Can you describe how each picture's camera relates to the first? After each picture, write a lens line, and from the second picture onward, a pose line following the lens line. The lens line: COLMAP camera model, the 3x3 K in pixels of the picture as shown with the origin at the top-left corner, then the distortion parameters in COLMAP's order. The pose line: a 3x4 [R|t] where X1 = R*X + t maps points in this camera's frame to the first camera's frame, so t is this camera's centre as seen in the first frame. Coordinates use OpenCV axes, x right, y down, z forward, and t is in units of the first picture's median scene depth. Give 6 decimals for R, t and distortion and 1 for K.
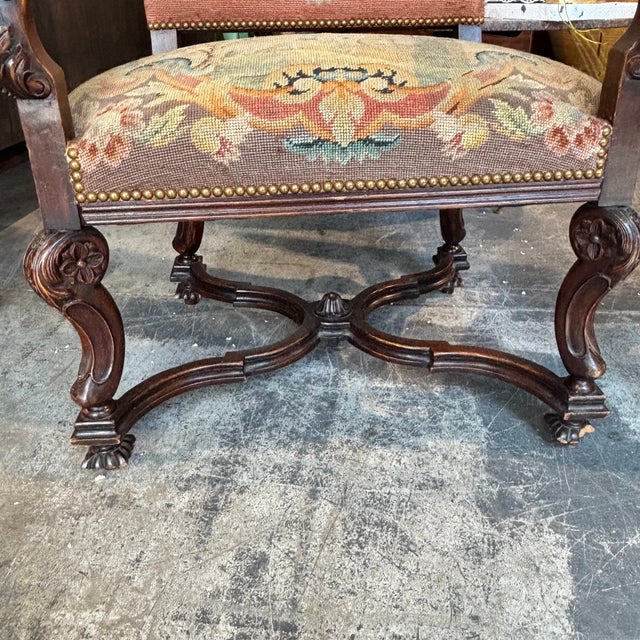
lens RADIAL K [[624.0, 0, 332.2], [0, 624.0, 314.2], [0, 0, 1]] dist [0.042107, 0.000000]
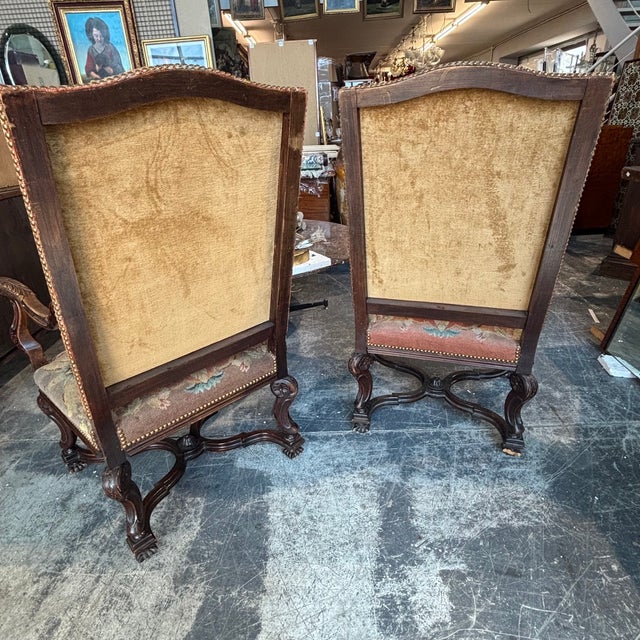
lens RADIAL K [[413.3, 0, 323.0], [0, 413.3, 320.2], [0, 0, 1]] dist [-0.019583, 0.014861]
pose [[0.995859, -0.068369, 0.059919, 0.774547], [0.069985, 0.997227, -0.025300, -0.545844], [-0.058023, 0.029389, 0.997883, -0.497761]]
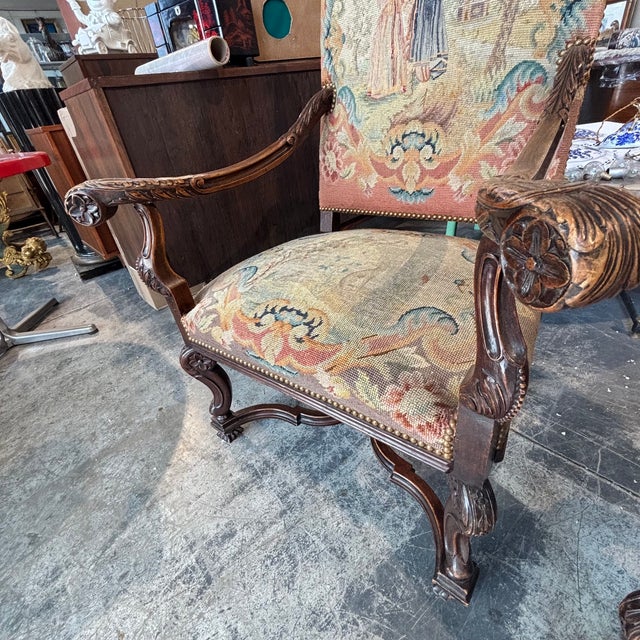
lens RADIAL K [[348.4, 0, 321.5], [0, 348.4, 320.8], [0, 0, 1]] dist [-0.007574, 0.005695]
pose [[0.740566, 0.294430, -0.604047, 0.541039], [-0.200379, 0.954764, 0.219714, -0.527323], [0.641412, -0.041674, 0.766064, 0.365458]]
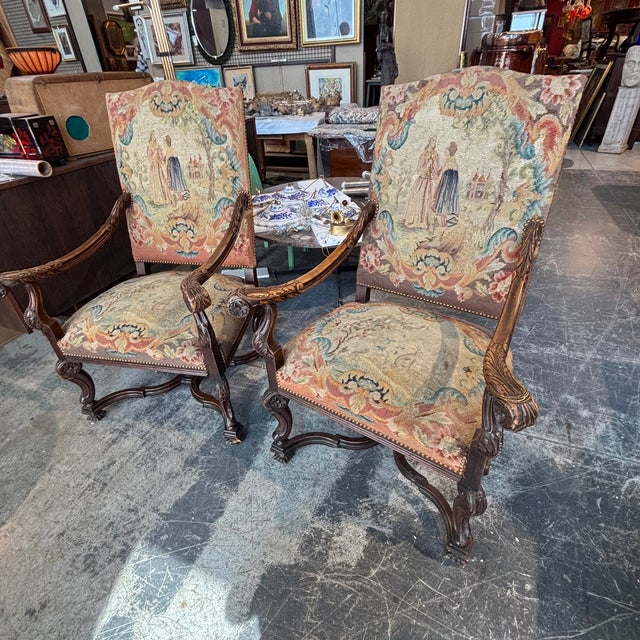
lens RADIAL K [[383.3, 0, 322.5], [0, 383.3, 320.7], [0, 0, 1]] dist [-0.010336, 0.007852]
pose [[0.955137, 0.136077, -0.263052, 1.348483], [-0.100346, 0.984352, 0.144849, -0.739422], [0.278646, -0.111954, 0.953846, -0.532683]]
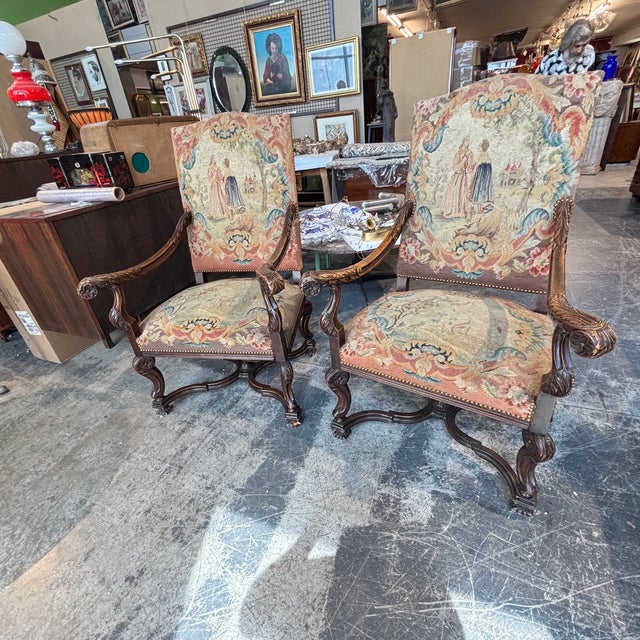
lens RADIAL K [[348.4, 0, 320.3], [0, 348.4, 321.7], [0, 0, 1]] dist [-0.007574, 0.005695]
pose [[0.956139, 0.066457, -0.285275, 1.136311], [-0.047348, 0.996180, 0.073373, -0.517679], [0.289062, -0.056648, 0.955633, -0.653374]]
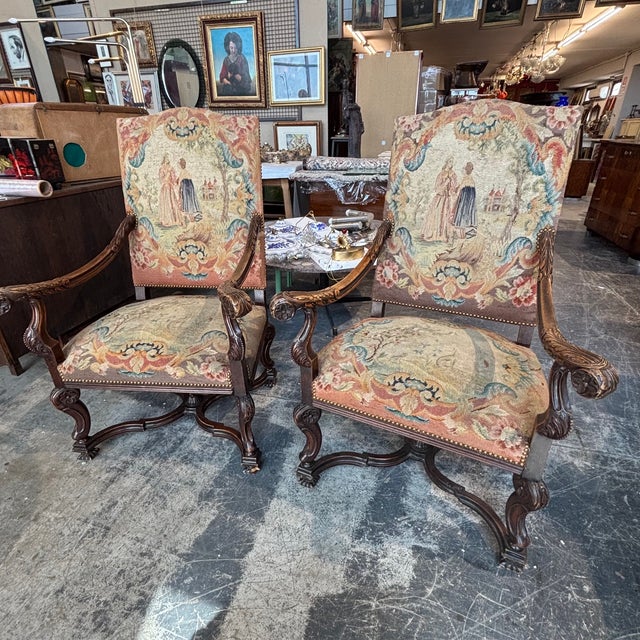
lens RADIAL K [[383.3, 0, 321.9], [0, 383.3, 321.2], [0, 0, 1]] dist [-0.010336, 0.007852]
pose [[0.984320, 0.078081, -0.158167, 1.034586], [-0.078899, 0.996882, 0.001110, -0.527284], [0.157760, 0.011387, 0.987412, -0.611147]]
